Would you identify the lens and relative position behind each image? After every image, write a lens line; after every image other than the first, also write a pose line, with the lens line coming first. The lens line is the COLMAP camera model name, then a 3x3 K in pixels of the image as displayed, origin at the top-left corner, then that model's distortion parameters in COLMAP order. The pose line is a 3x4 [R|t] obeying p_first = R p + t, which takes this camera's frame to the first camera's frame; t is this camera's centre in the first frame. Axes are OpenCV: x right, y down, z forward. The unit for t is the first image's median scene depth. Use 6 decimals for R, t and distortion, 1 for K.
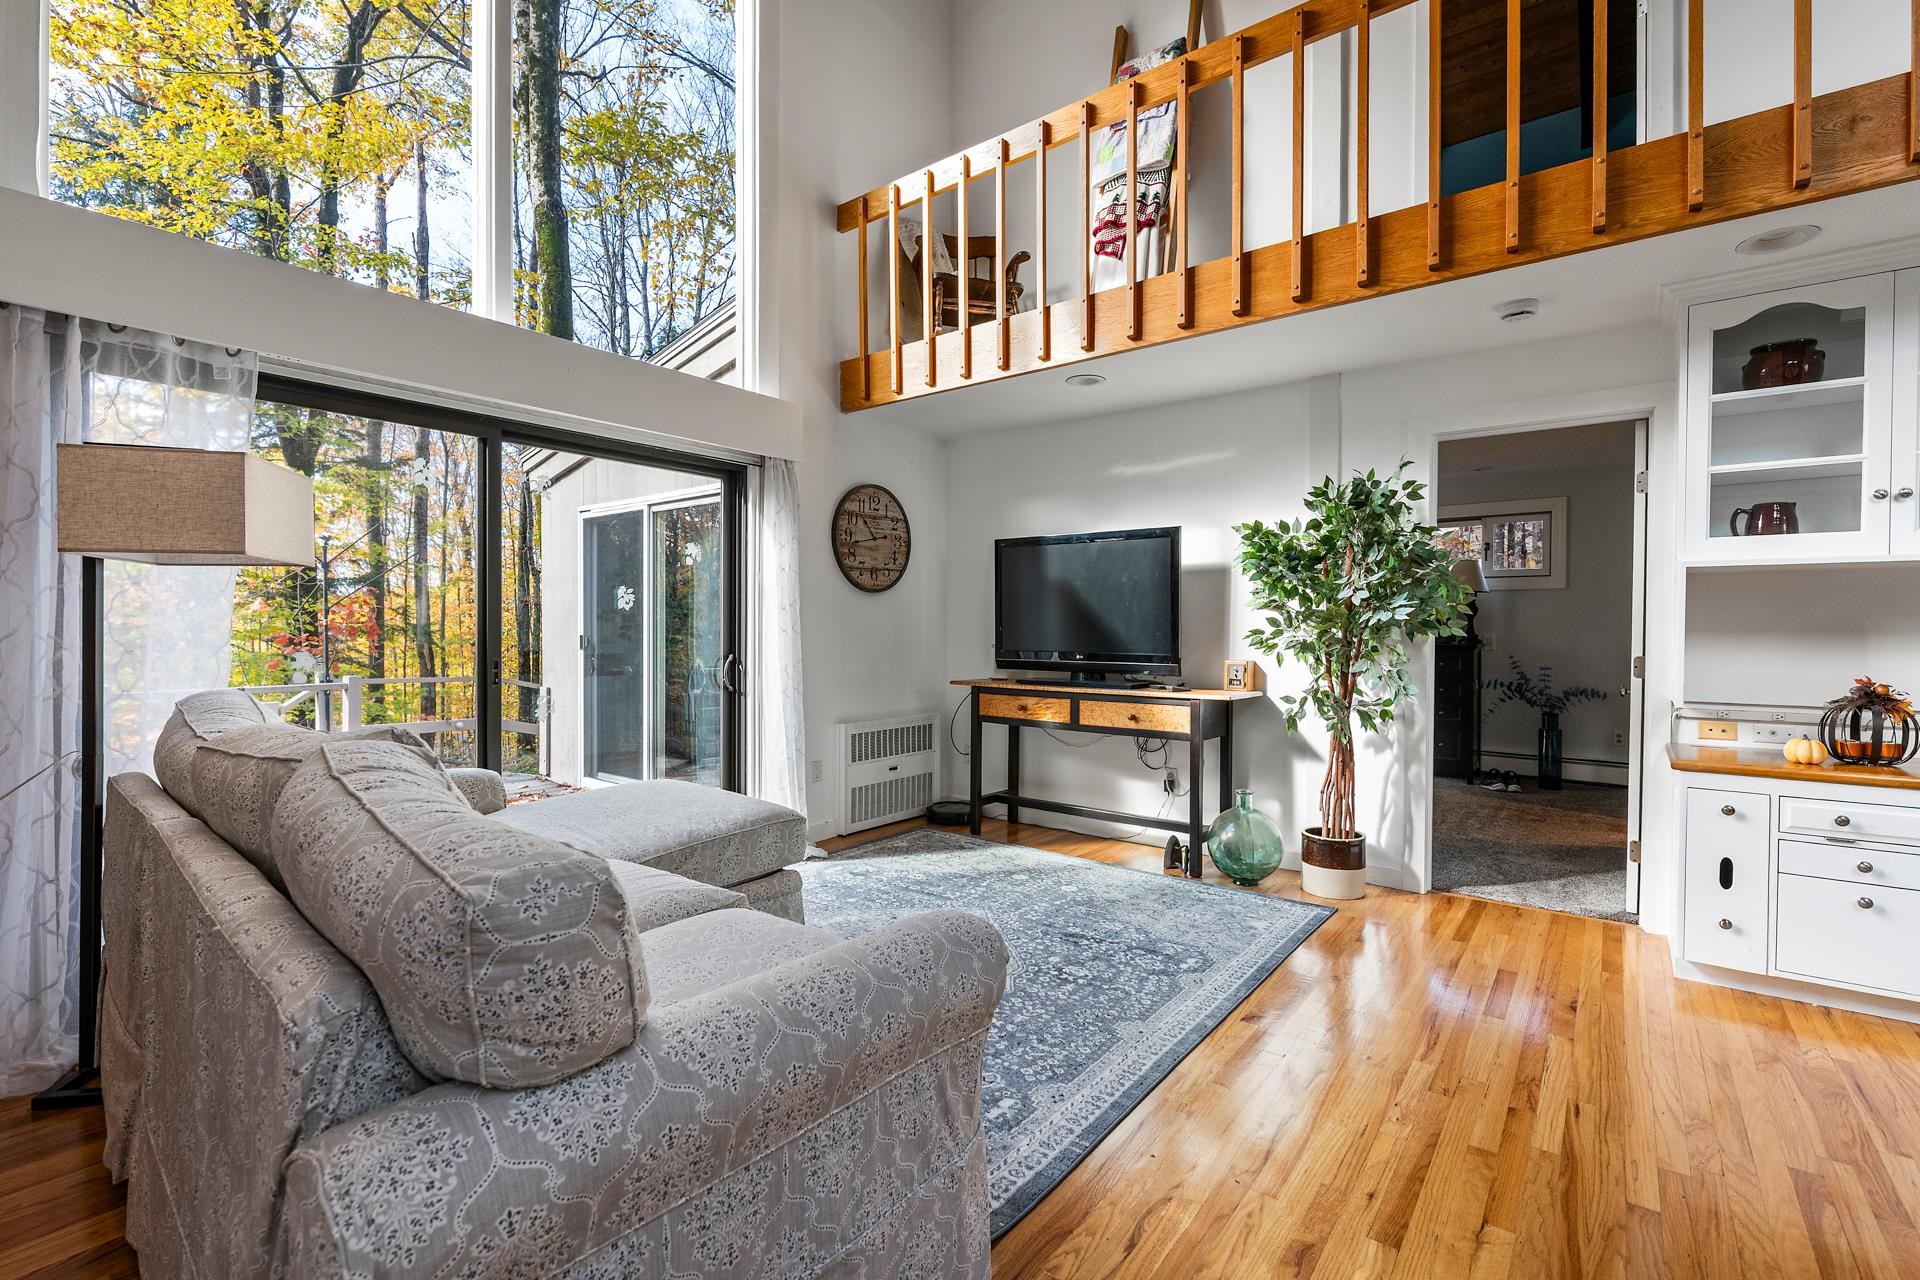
lens RADIAL K [[819.3, 0, 960.0], [0, 819.3, 640.0], [0, 0, 1]] dist [0.000483, -0.005167]
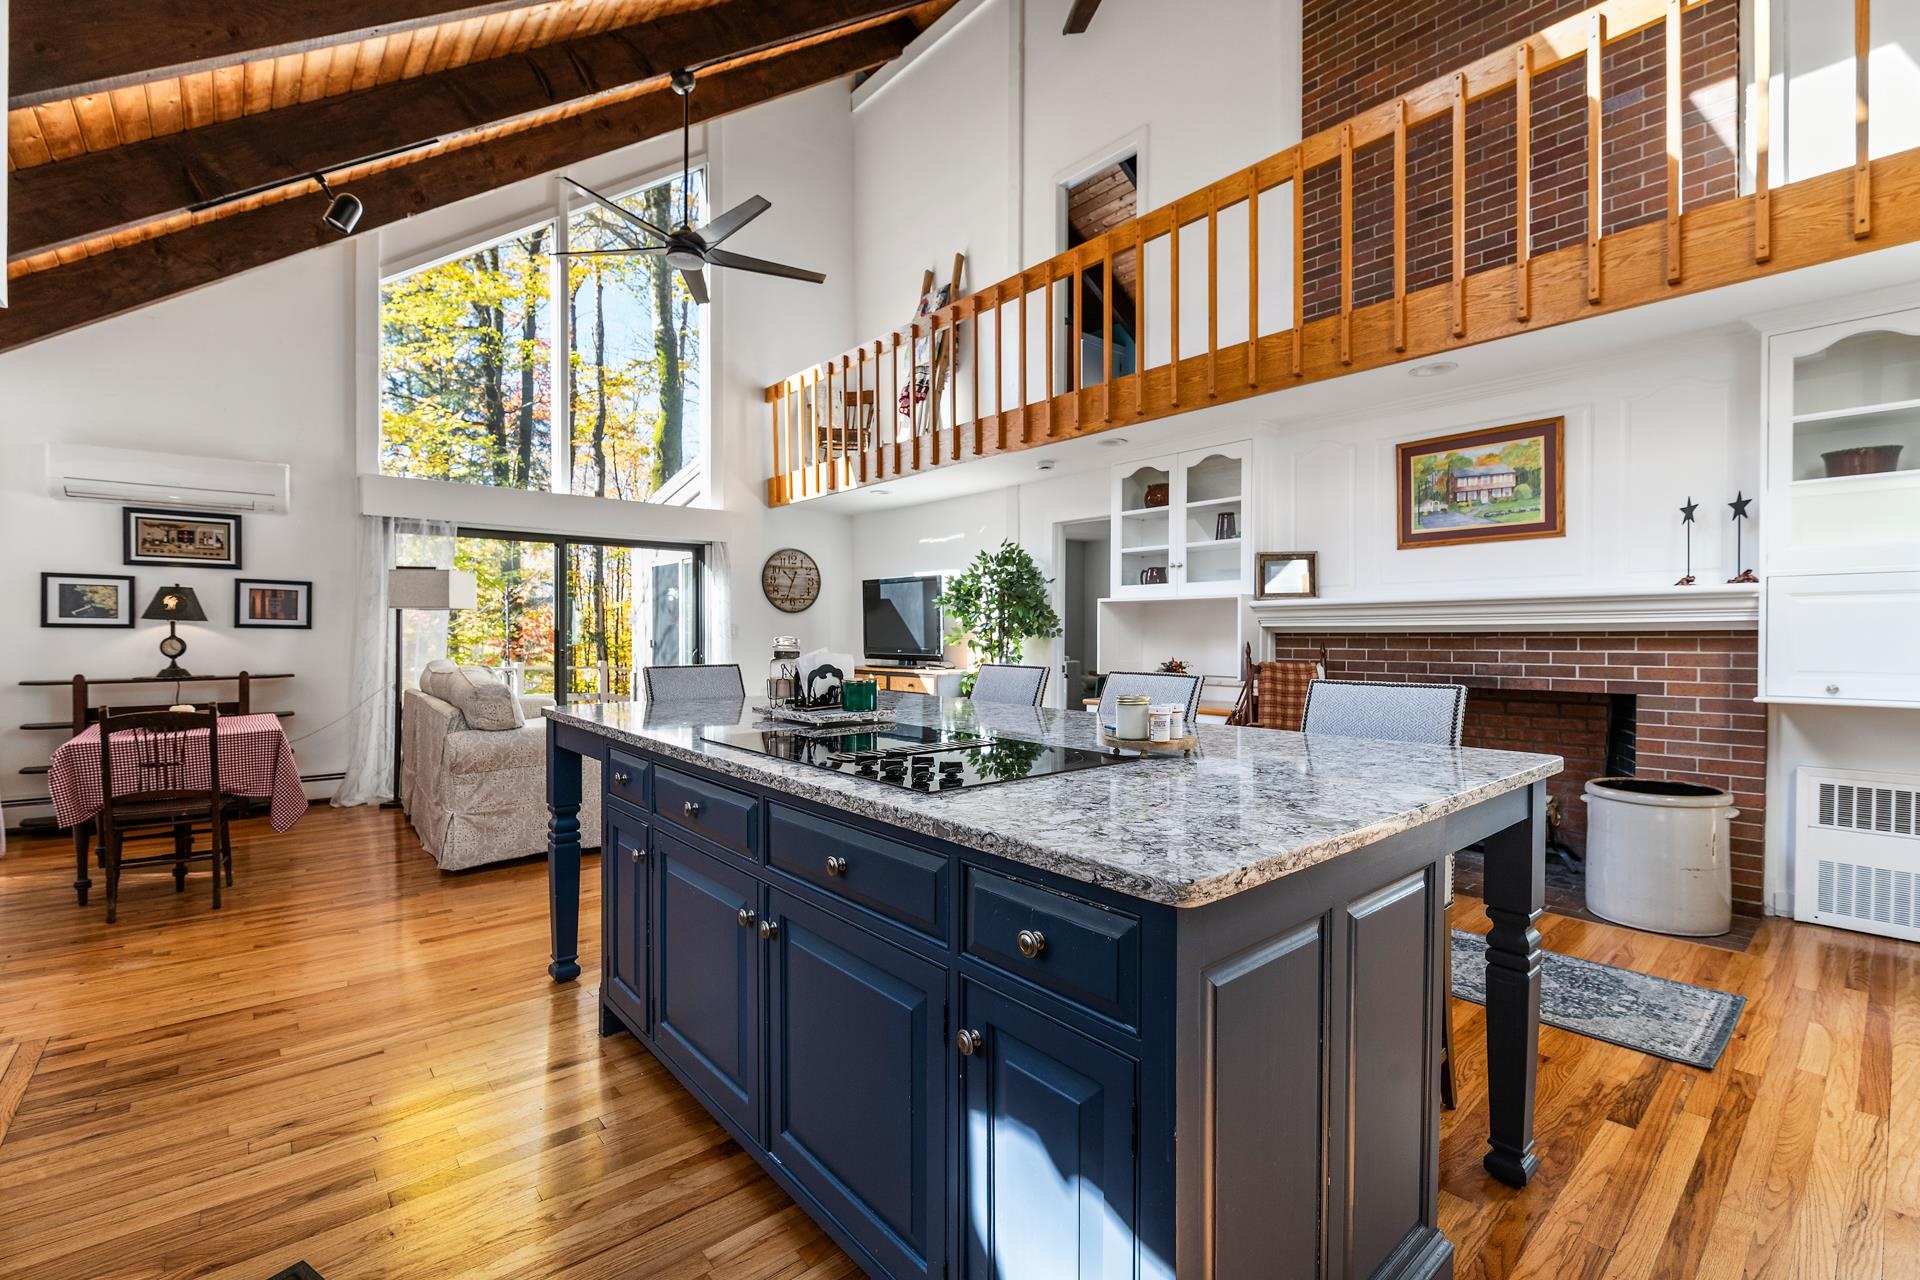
lens RADIAL K [[843.3, 0, 1011.8], [0, 843.3, 651.3], [0, 0, 1]] dist [-0.007630, -0.005153]
pose [[0.986873, 0.000584, -0.161496, 0.700290], [0.000320, 0.999984, 0.005573, 0.012341], [0.161497, -0.005552, 0.986858, -0.715602]]
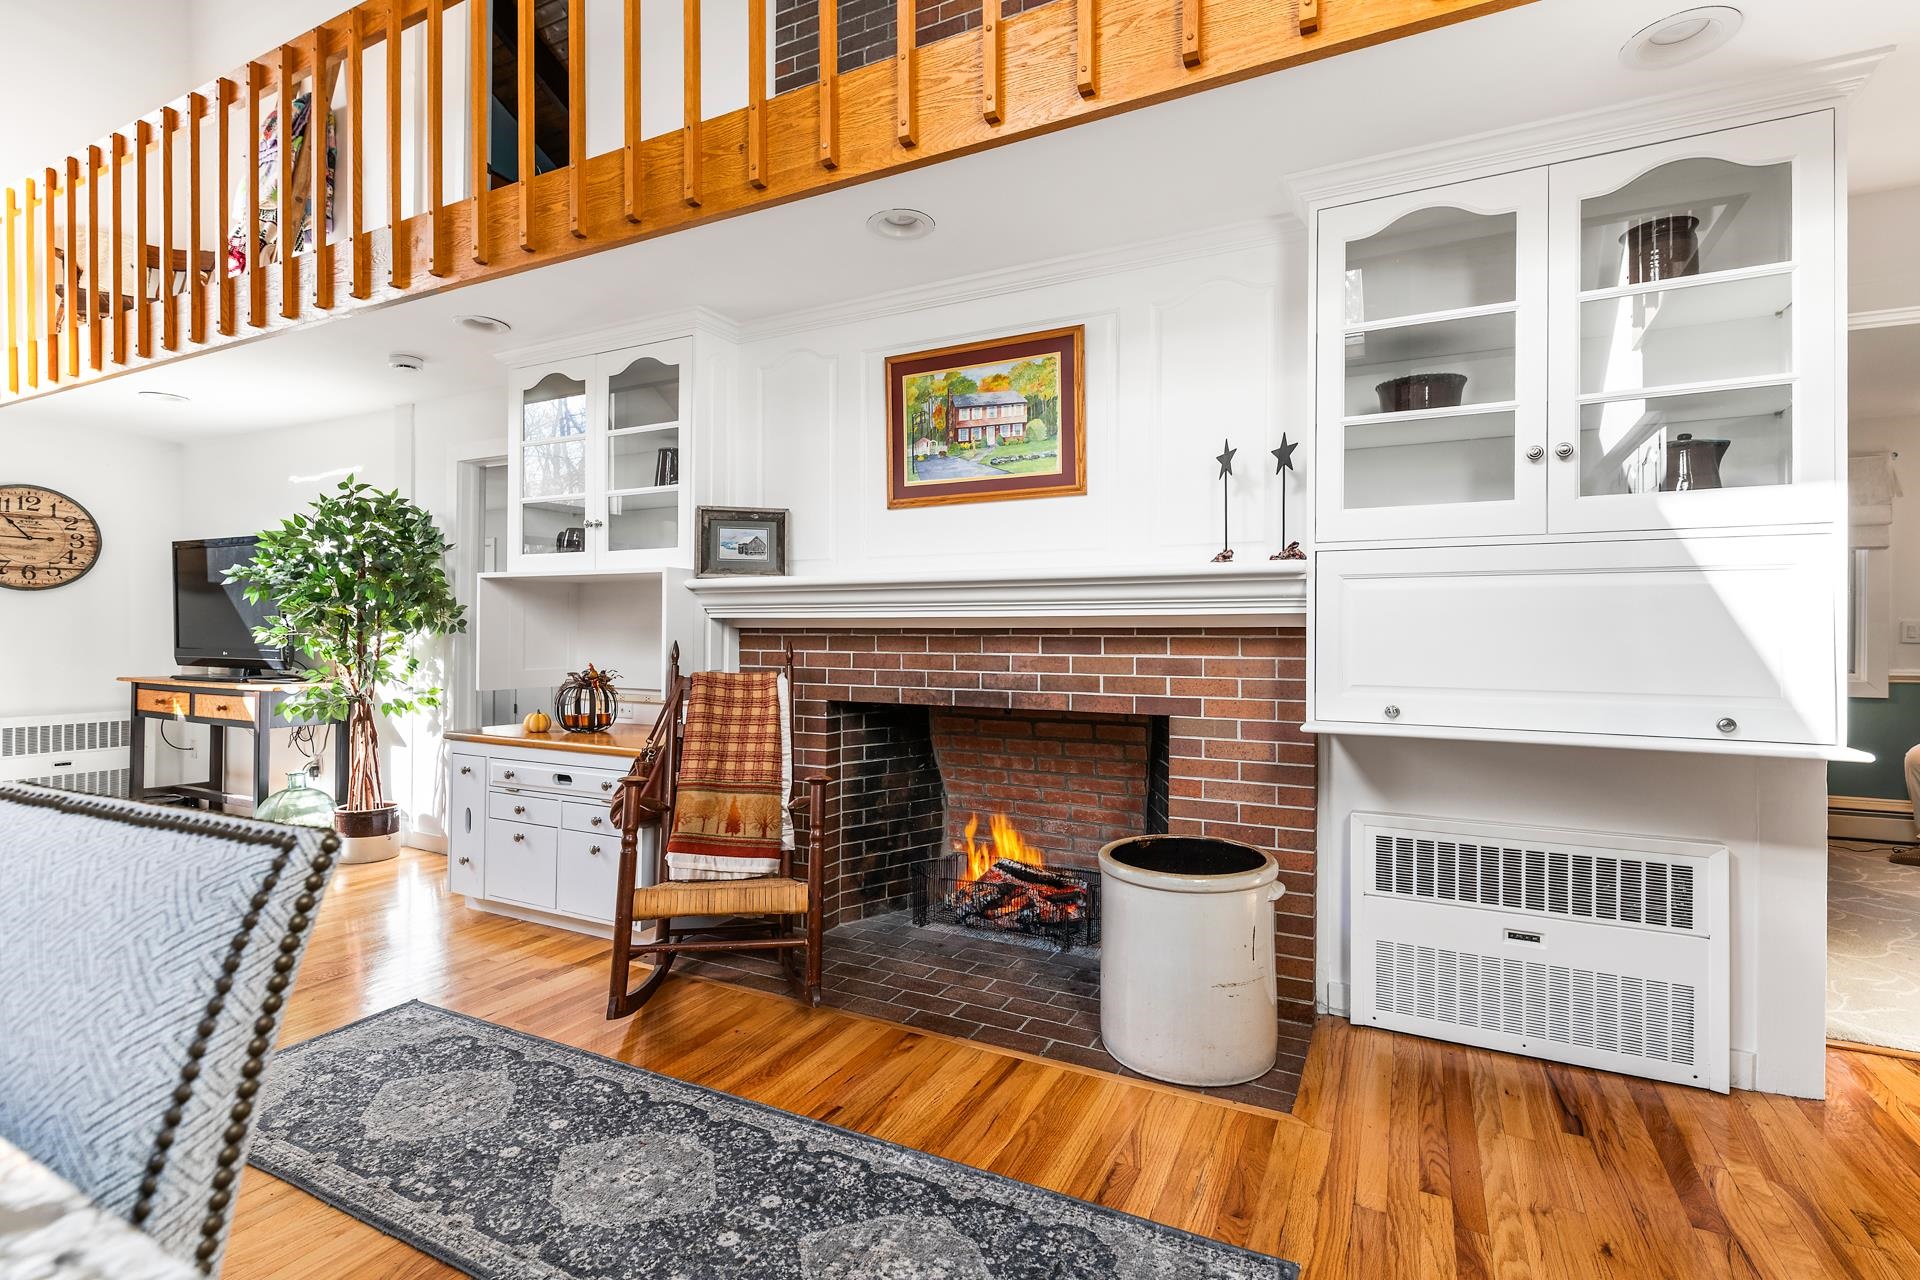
lens RADIAL K [[829.4, 0, 1004.6], [0, 829.4, 636.6], [0, 0, 1]] dist [-0.001682, -0.000236]
pose [[0.977747, 0.001875, 0.209778, 0.978499], [-0.000206, 0.999968, -0.007981, 0.007408], [-0.209787, 0.007760, 0.977716, -0.287459]]
